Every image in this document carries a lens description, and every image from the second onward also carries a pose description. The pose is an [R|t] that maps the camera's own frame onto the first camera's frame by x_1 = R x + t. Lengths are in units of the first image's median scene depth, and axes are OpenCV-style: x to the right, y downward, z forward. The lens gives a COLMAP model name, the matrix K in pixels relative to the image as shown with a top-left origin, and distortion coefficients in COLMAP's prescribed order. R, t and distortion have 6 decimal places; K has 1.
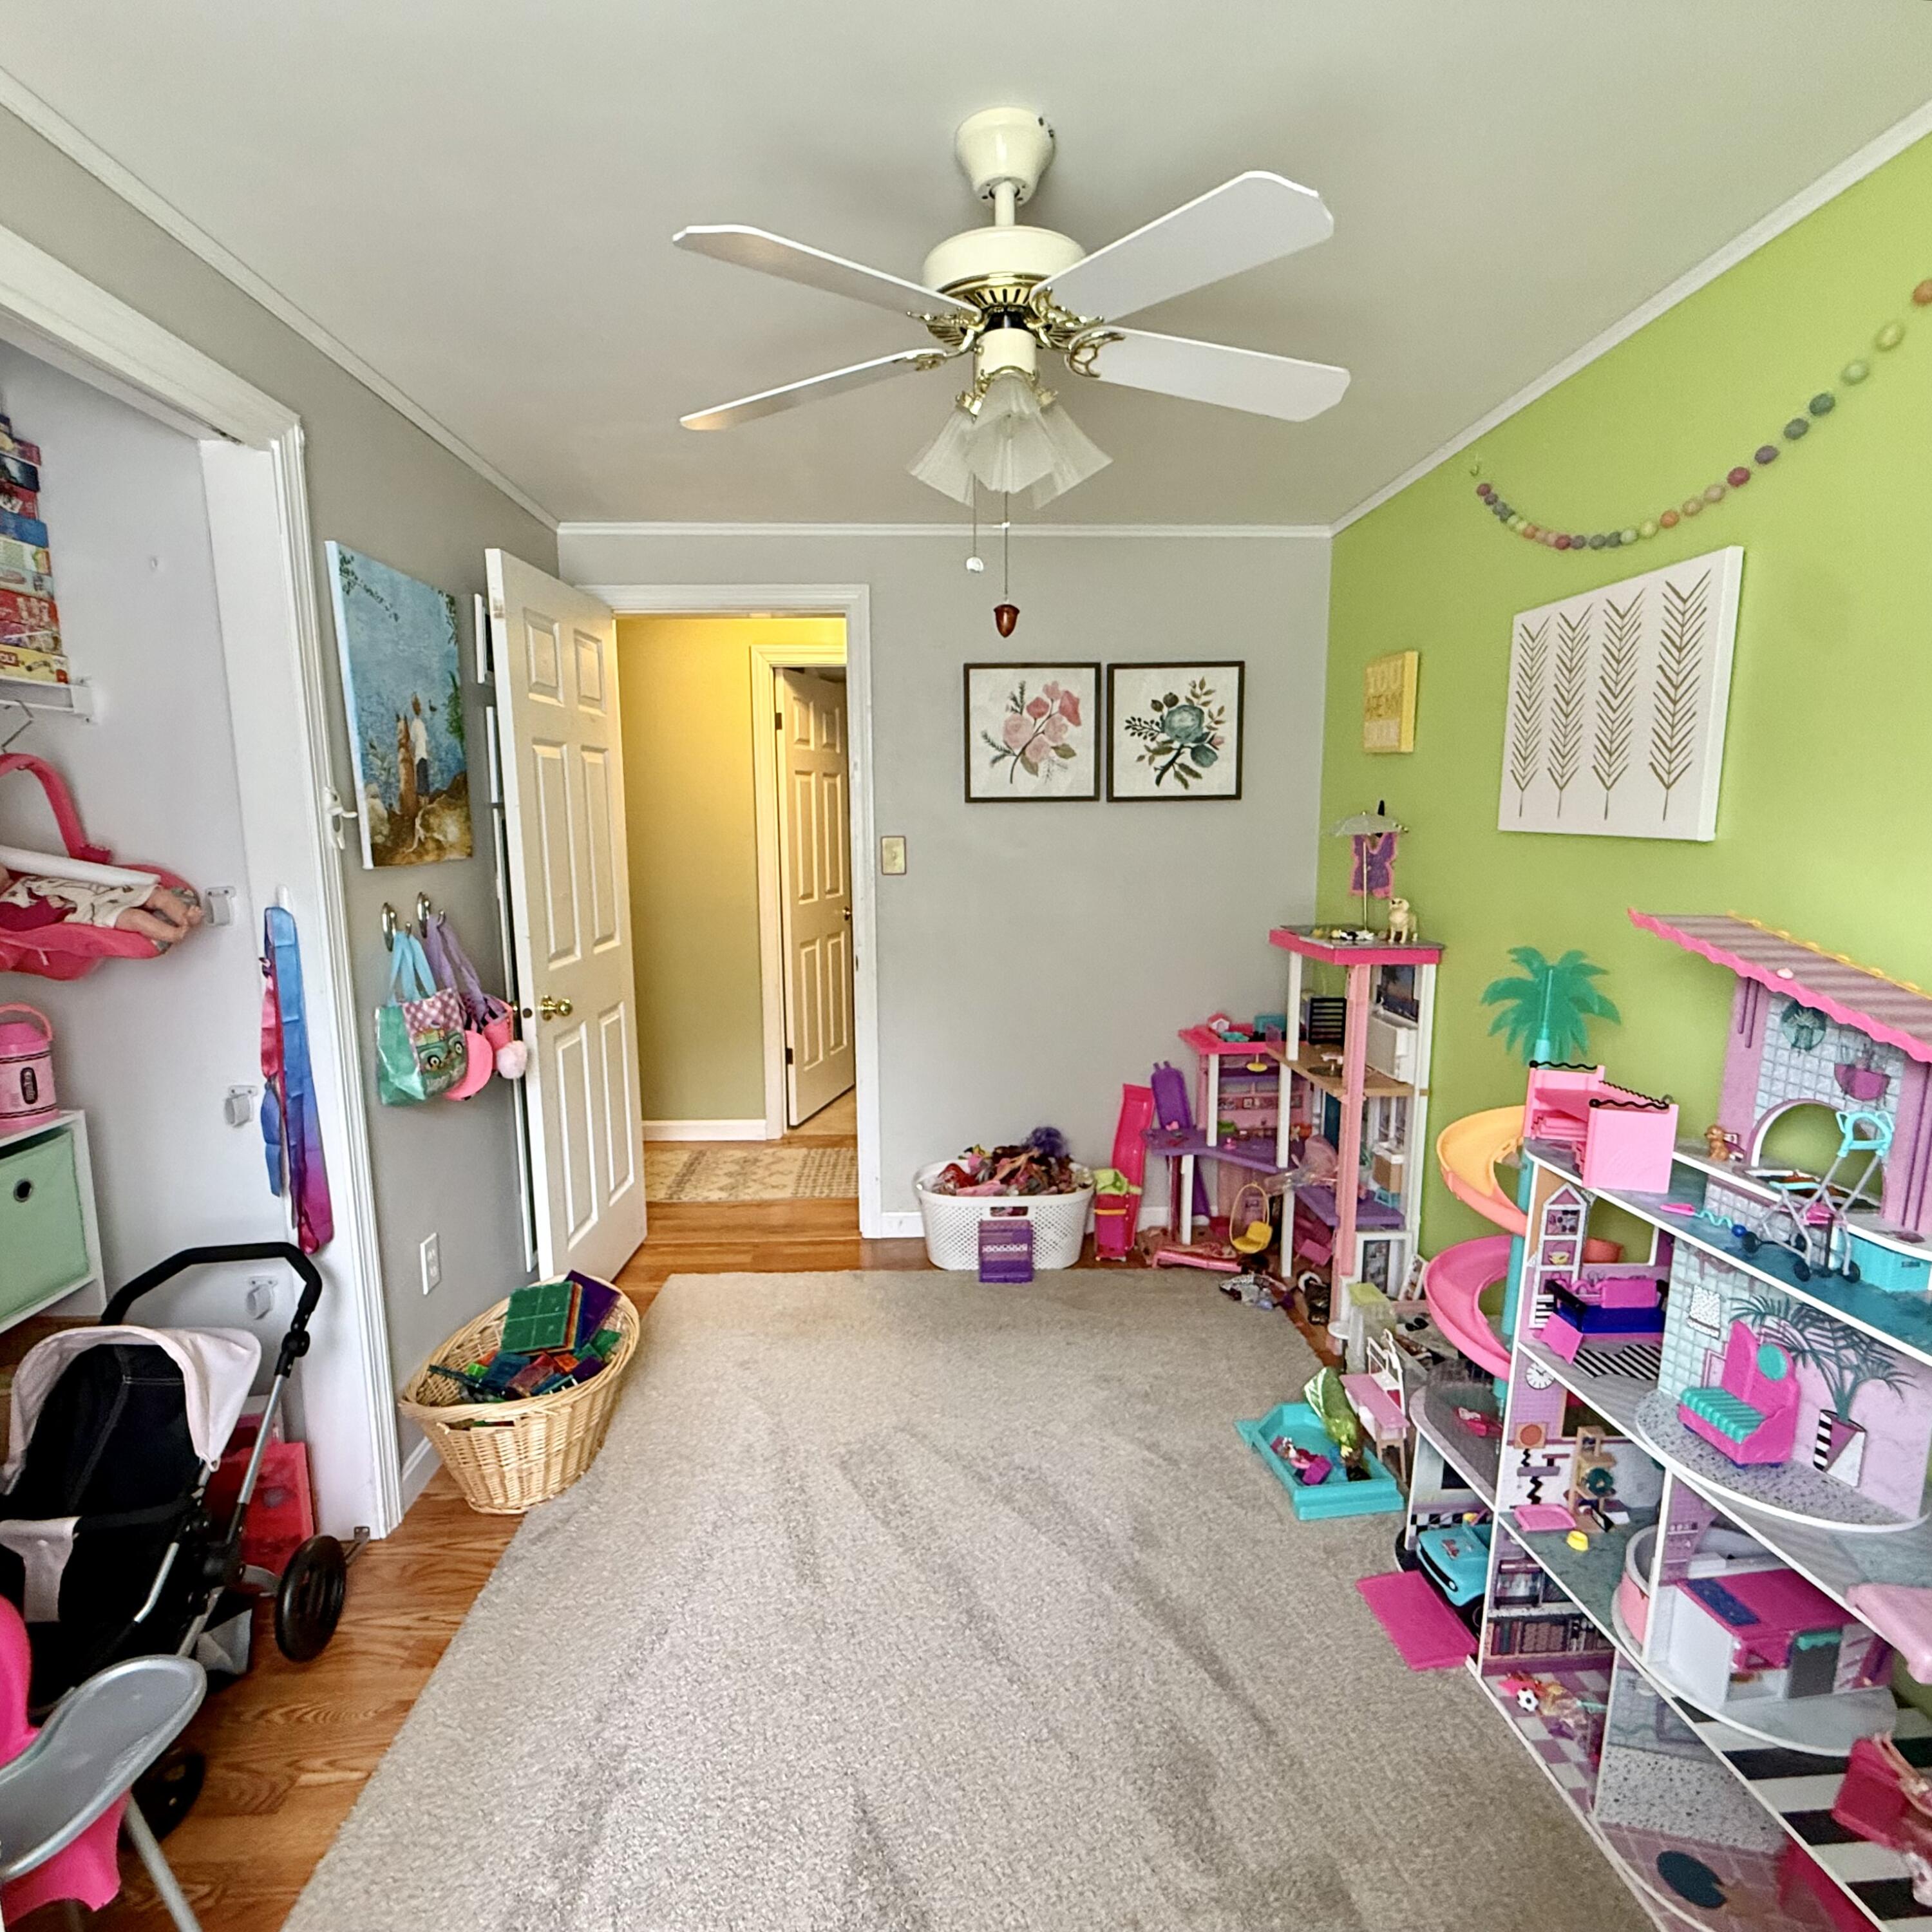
lens RADIAL K [[1050.2, 0, 961.9], [0, 1050.2, 969.4], [0, 0, 1]] dist [0.006682, -0.002041]
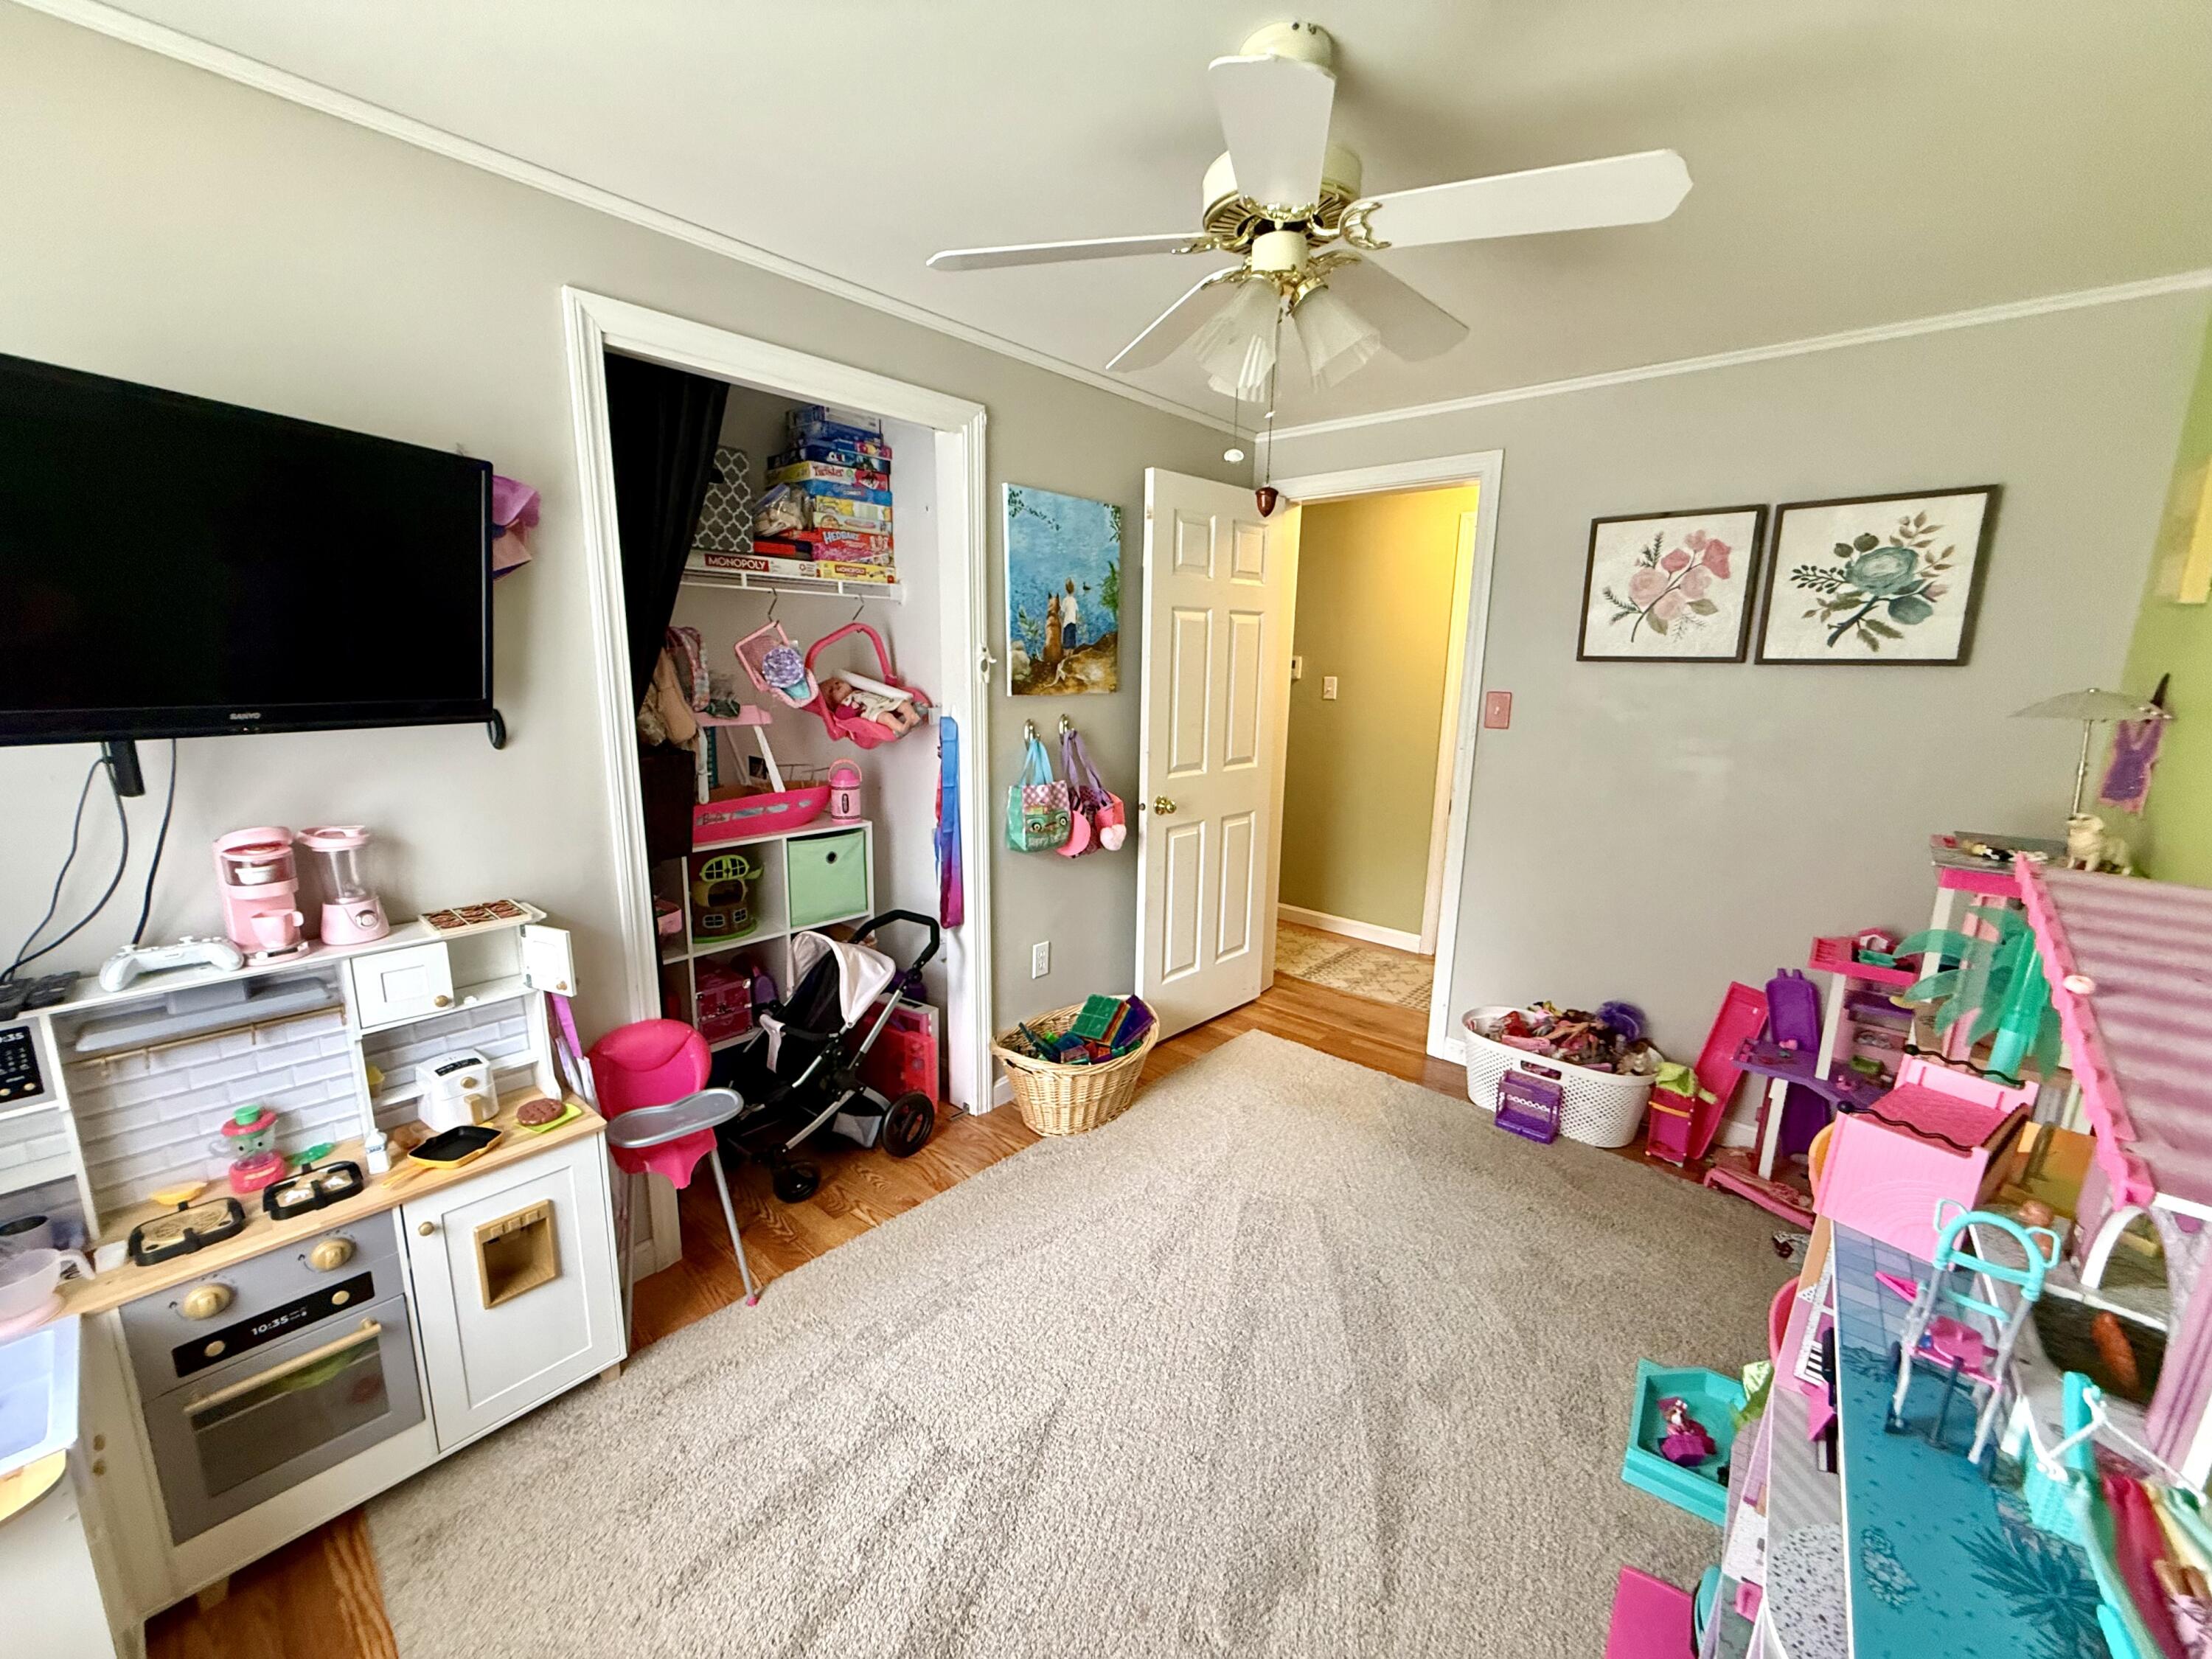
lens RADIAL K [[880.3, 0, 1108.7], [0, 880.3, 832.8], [0, 0, 1]] dist [-0.001323, 0.000516]
pose [[0.724669, 0.155484, -0.671327, 0.273963], [-0.123382, 0.987745, 0.095583, -0.024309], [0.677961, 0.013563, 0.734972, 0.094095]]
